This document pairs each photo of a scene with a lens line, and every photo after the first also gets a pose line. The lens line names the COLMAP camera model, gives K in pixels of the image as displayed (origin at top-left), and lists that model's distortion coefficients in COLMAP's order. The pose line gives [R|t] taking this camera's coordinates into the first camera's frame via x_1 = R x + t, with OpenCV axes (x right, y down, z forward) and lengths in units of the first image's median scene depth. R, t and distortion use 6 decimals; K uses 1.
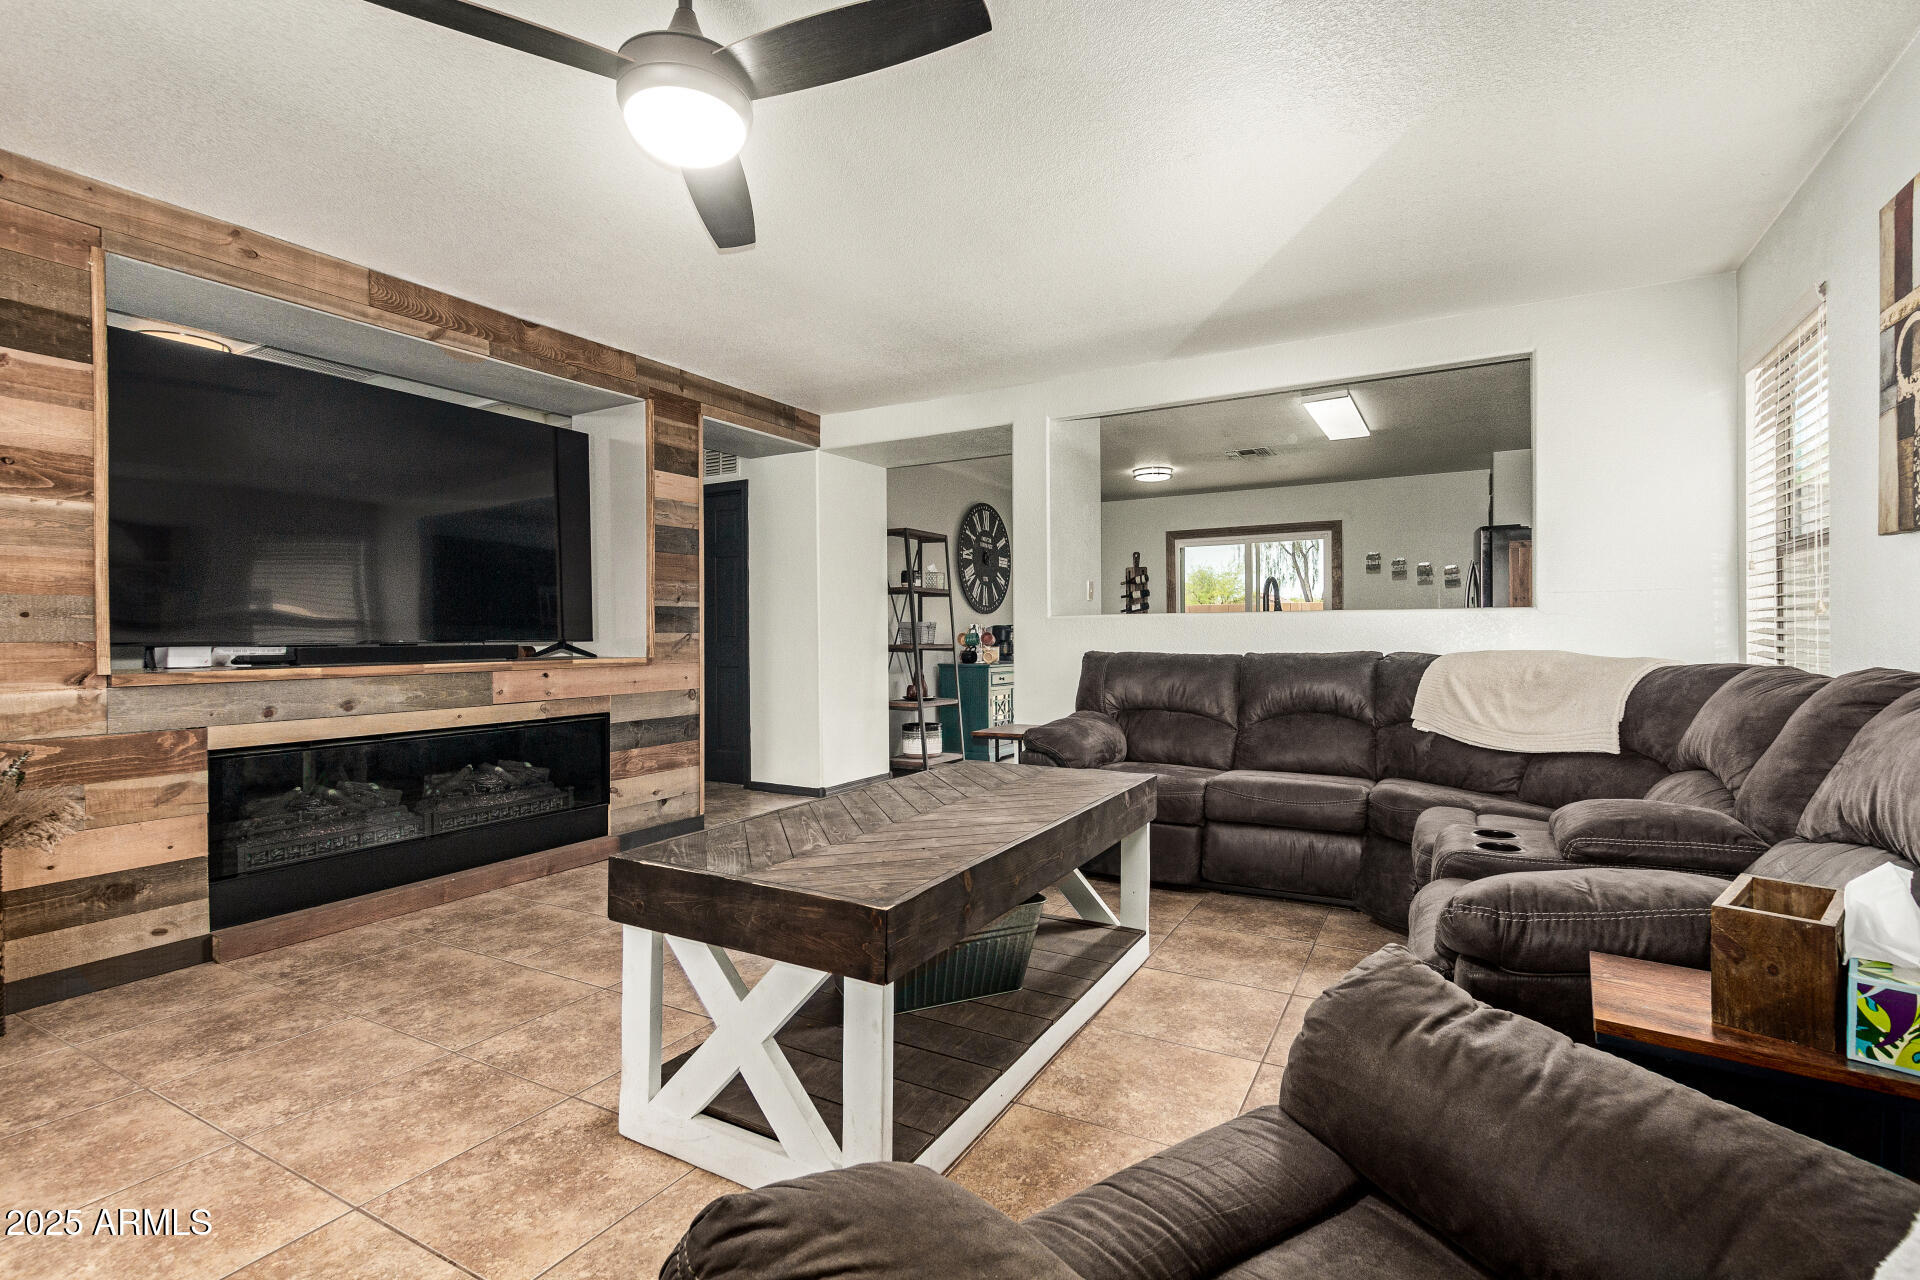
lens RADIAL K [[877.0, 0, 962.9], [0, 877.0, 635.4], [0, 0, 1]] dist [0.000129, 0.001221]
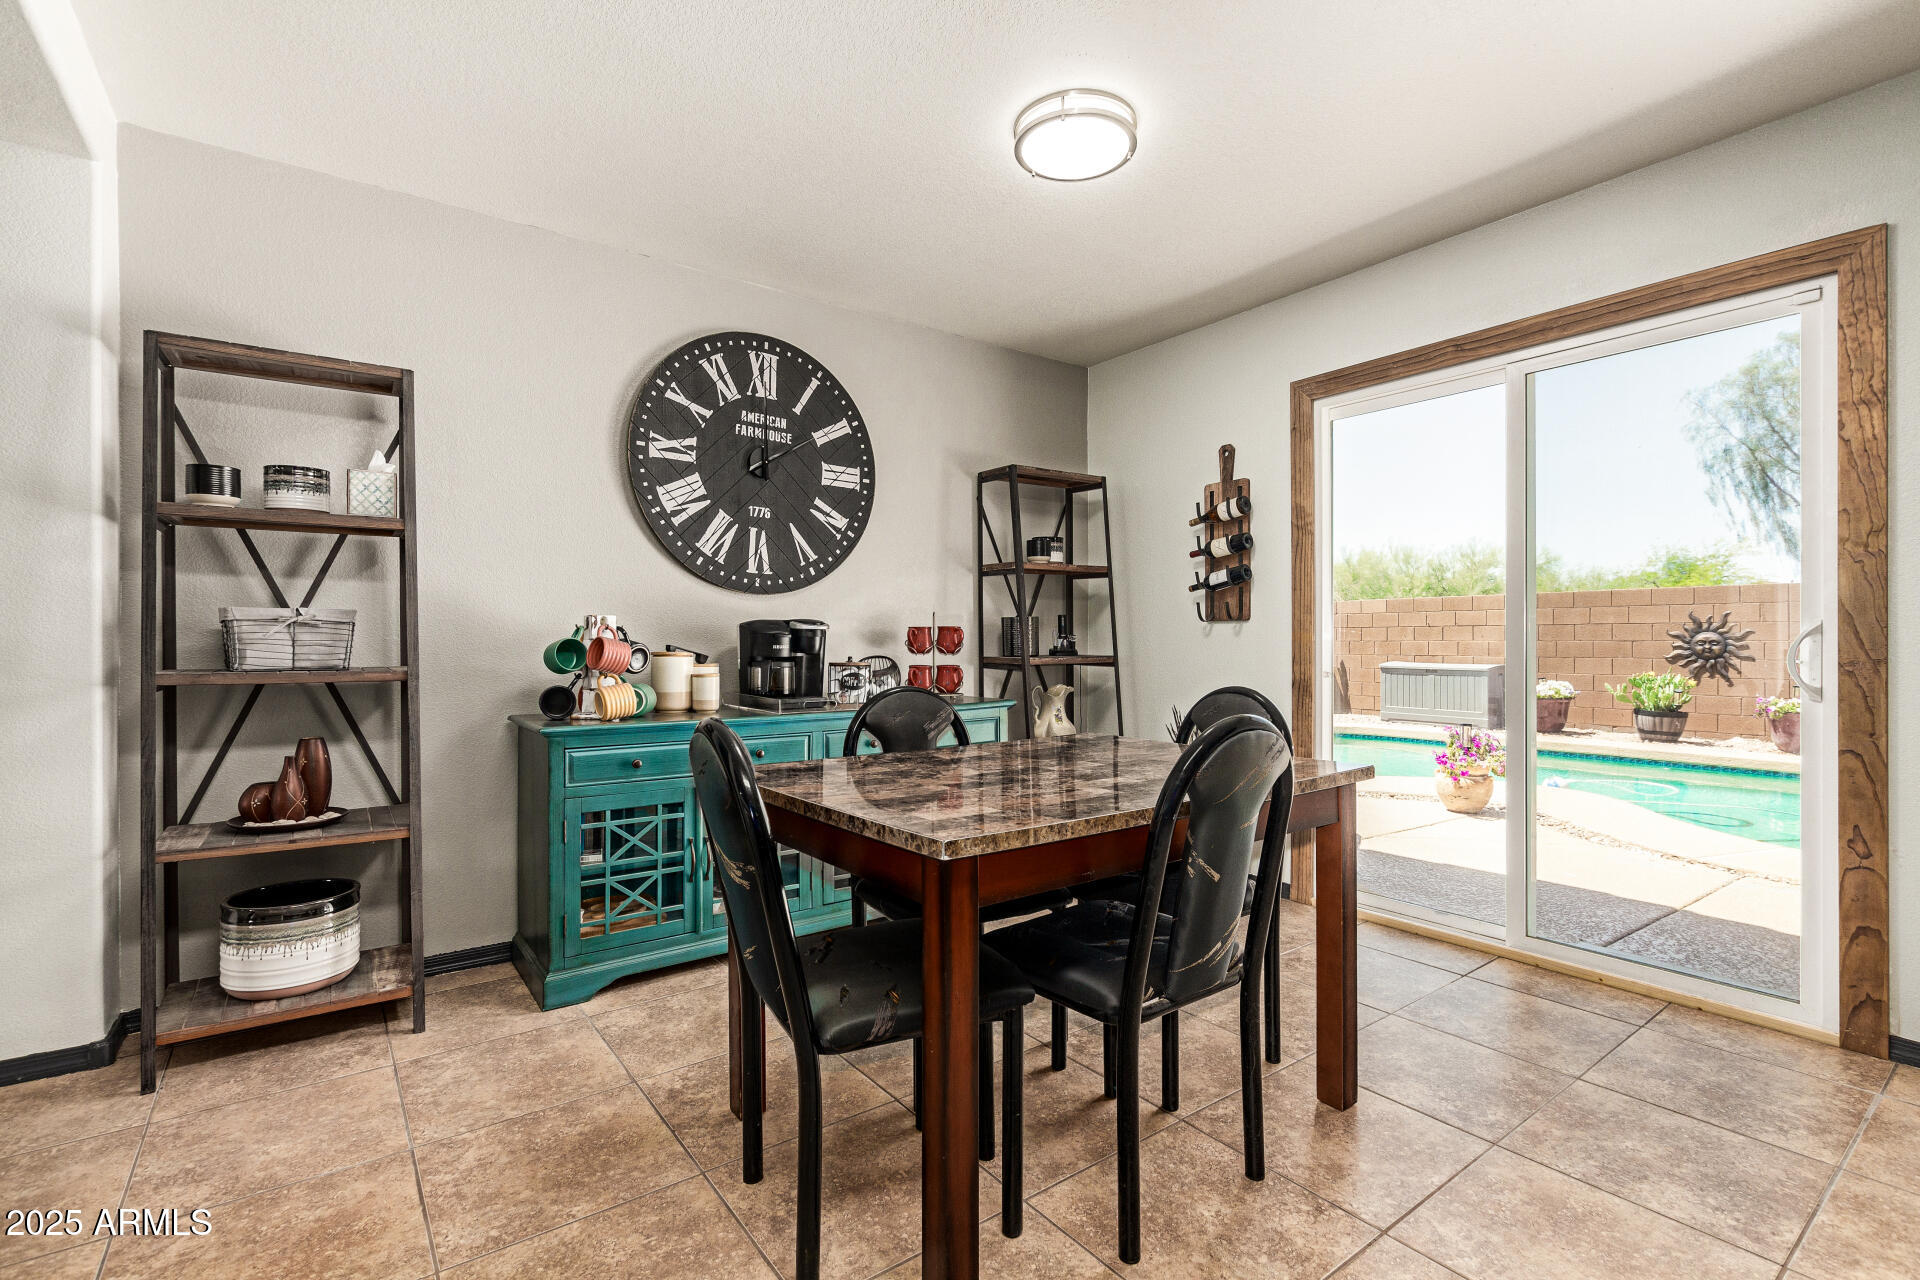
lens RADIAL K [[877.0, 0, 958.4], [0, 877.0, 636.8], [0, 0, 1]] dist [0.000129, 0.001221]
pose [[0.914950, -0.003597, -0.403552, 0.254281], [-0.002486, 0.999891, -0.014549, 0.001612], [0.403560, 0.014315, 0.914841, 0.582031]]
